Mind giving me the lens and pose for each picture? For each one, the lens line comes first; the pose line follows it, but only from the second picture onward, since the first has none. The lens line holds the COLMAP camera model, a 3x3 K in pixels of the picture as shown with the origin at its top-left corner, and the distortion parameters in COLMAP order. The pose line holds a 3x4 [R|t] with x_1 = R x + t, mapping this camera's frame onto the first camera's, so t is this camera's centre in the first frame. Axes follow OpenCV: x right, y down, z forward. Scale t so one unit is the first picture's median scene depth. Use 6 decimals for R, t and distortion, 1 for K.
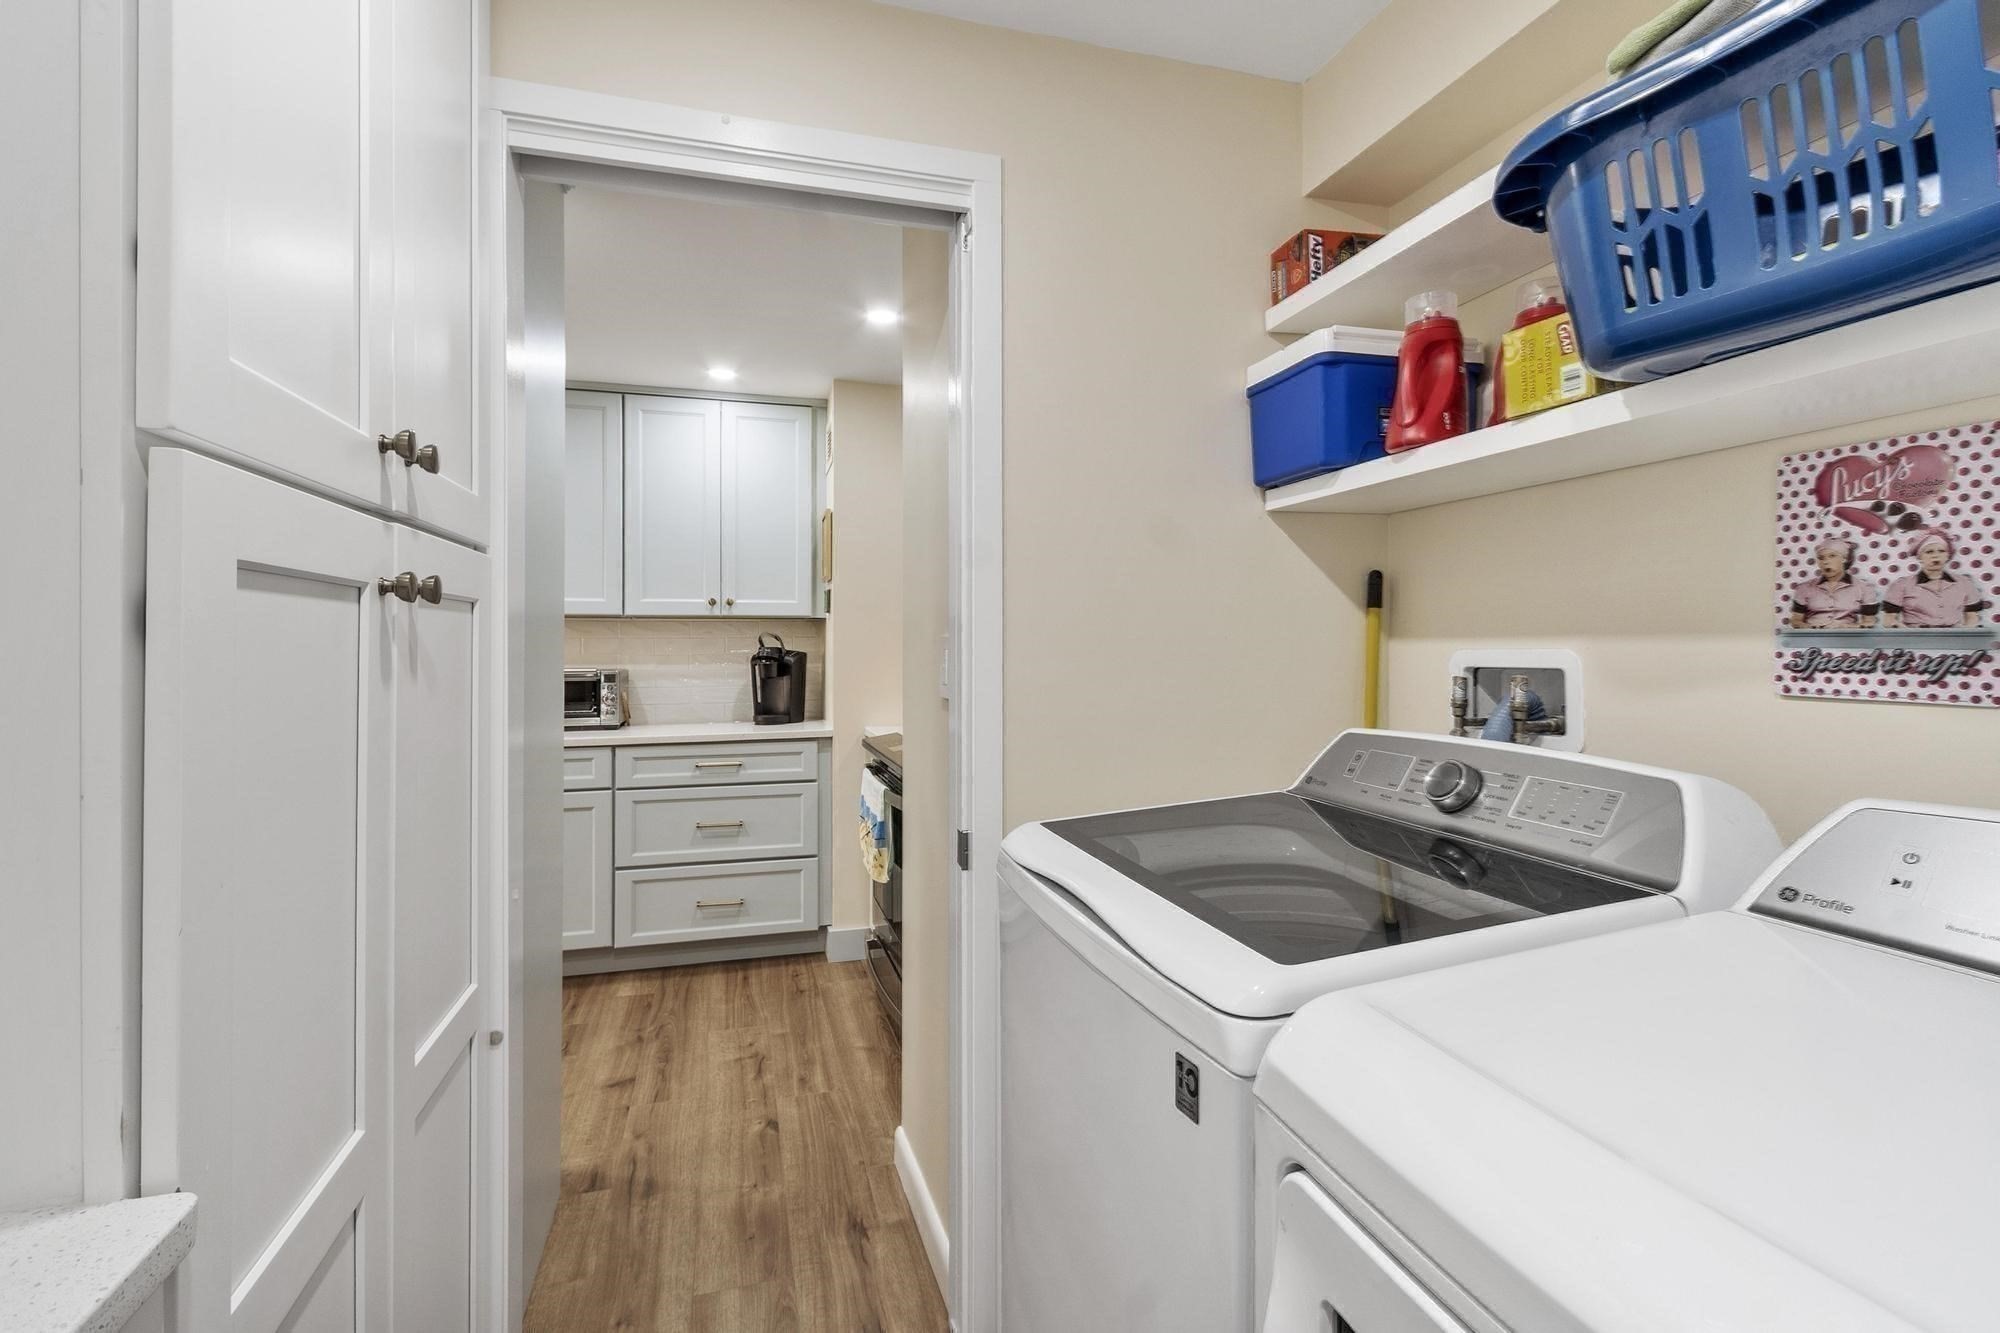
lens RADIAL K [[892.6, 0, 1000.0], [0, 892.6, 666.5], [0, 0, 1]] dist [0.000027, -0.000157]
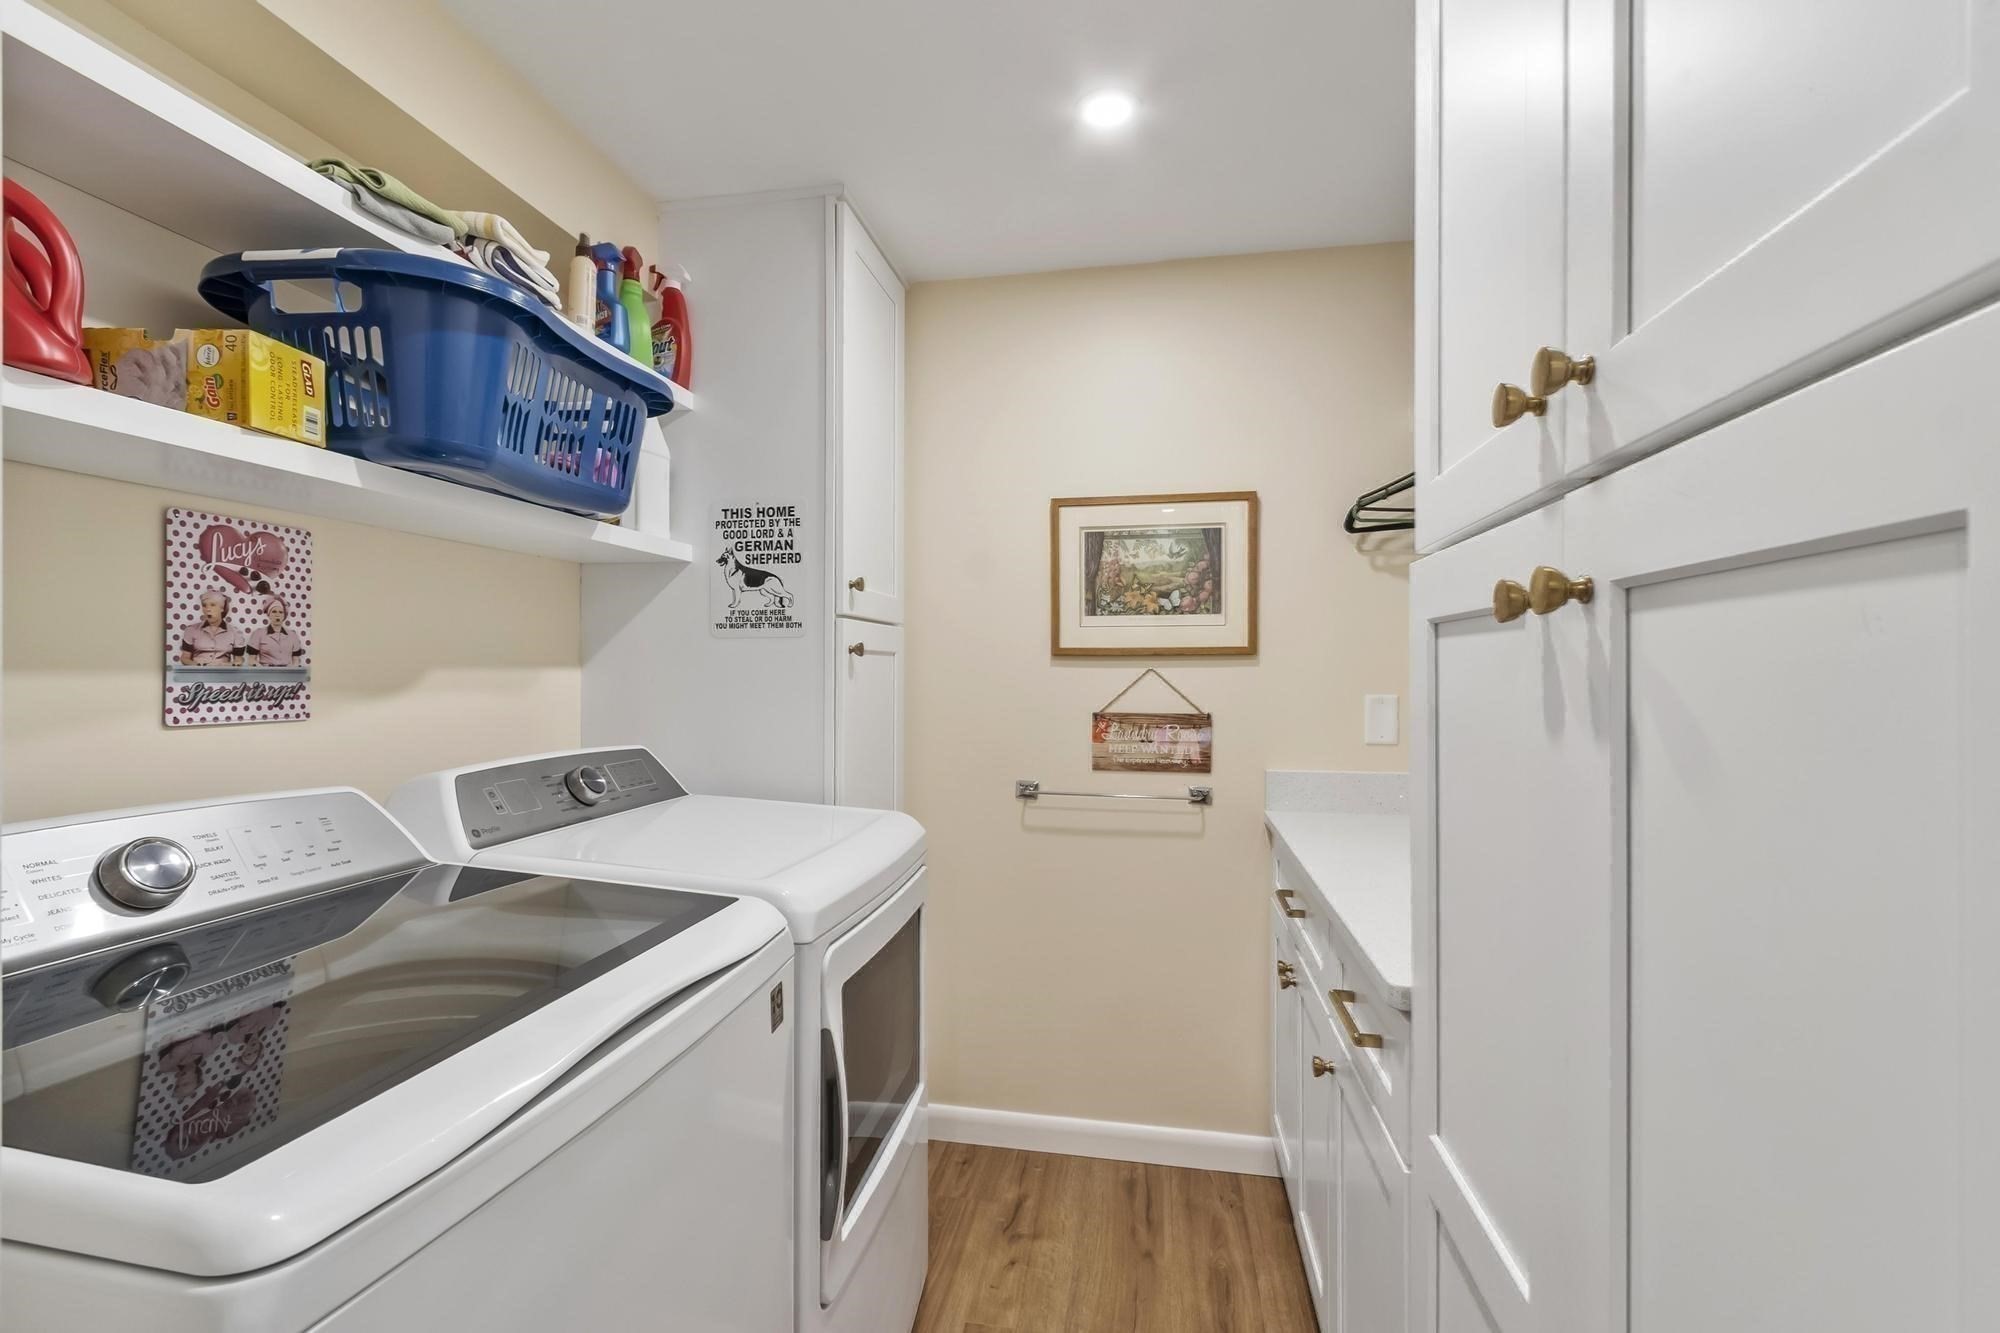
lens RADIAL K [[892.6, 0, 1000.0], [0, 892.6, 666.5], [0, 0, 1]] dist [0.000027, -0.000157]
pose [[-0.890868, -0.000742, 0.454262, -0.557650], [0.009184, 0.999765, 0.019643, -0.057289], [-0.454170, 0.021671, -0.890652, 1.633107]]
